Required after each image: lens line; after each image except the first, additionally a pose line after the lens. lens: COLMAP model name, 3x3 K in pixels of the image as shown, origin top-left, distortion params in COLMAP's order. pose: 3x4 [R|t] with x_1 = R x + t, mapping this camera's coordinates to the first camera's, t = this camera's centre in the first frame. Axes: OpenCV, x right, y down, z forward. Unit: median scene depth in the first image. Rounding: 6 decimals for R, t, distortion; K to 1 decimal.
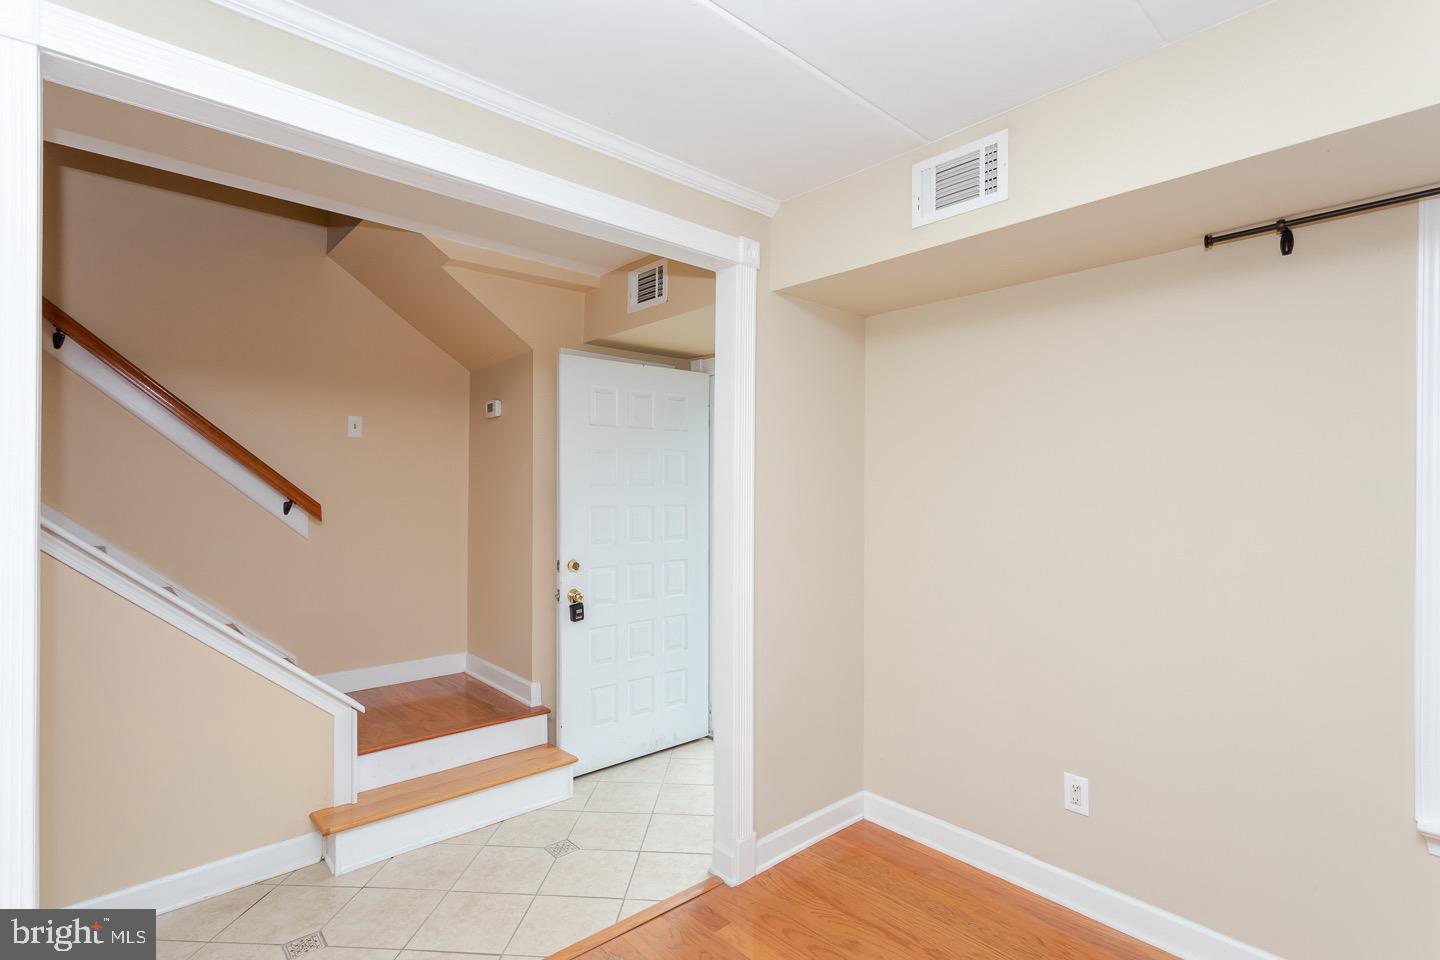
lens RADIAL K [[689.8, 0, 726.3], [0, 689.8, 481.6], [0, 0, 1]] dist [-0.001240, 0.000238]
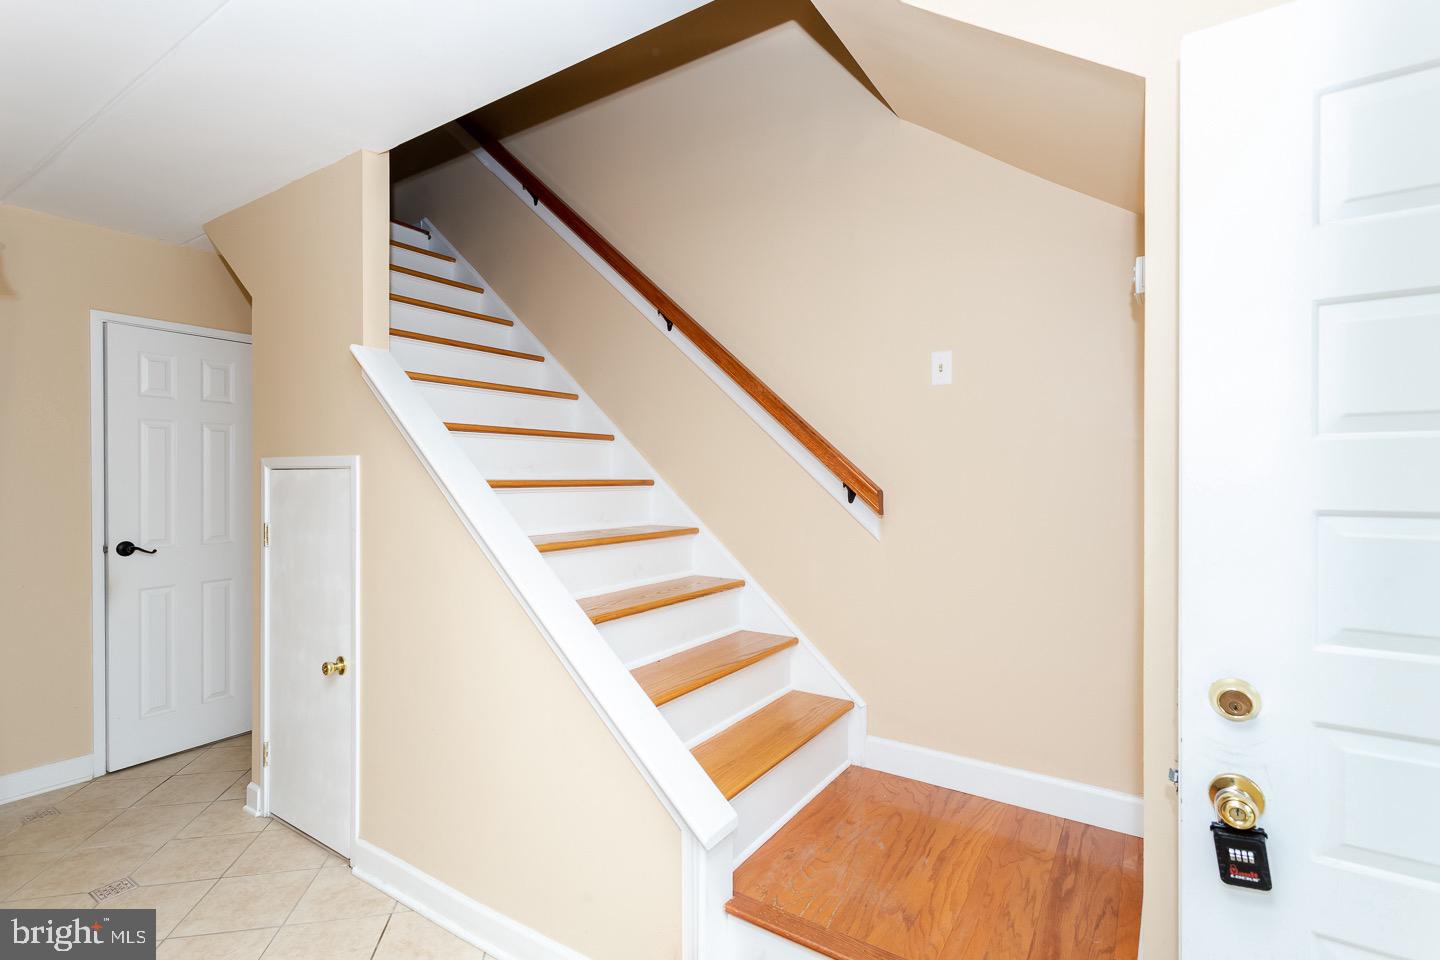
lens RADIAL K [[685.5, 0, 720.0], [0, 685.5, 480.0], [0, 0, 1]] dist [-0.001012, -0.000081]
pose [[0.242854, 0.003069, -0.970058, 0.022202], [0.008103, 0.999954, 0.005192, 0.019042], [0.970029, -0.009121, 0.242818, 0.704719]]
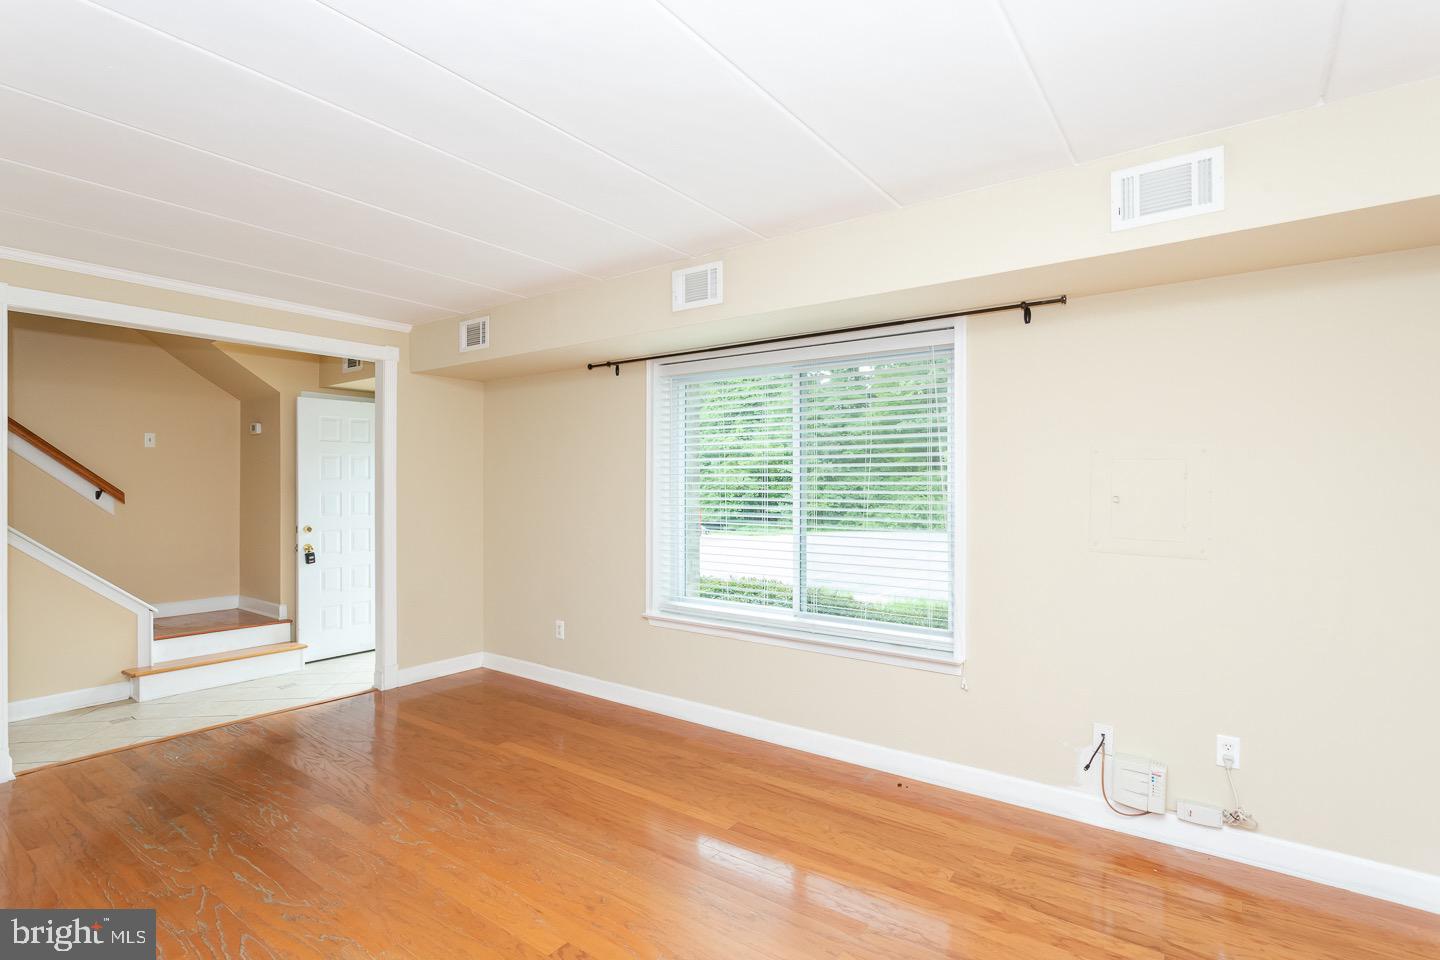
lens RADIAL K [[689.8, 0, 726.3], [0, 689.8, 481.6], [0, 0, 1]] dist [-0.001240, 0.000238]
pose [[0.979243, -0.004065, 0.202647, 0.405352], [0.003364, 0.999987, 0.003801, 0.008616], [-0.202660, -0.003041, 0.979244, -0.760460]]
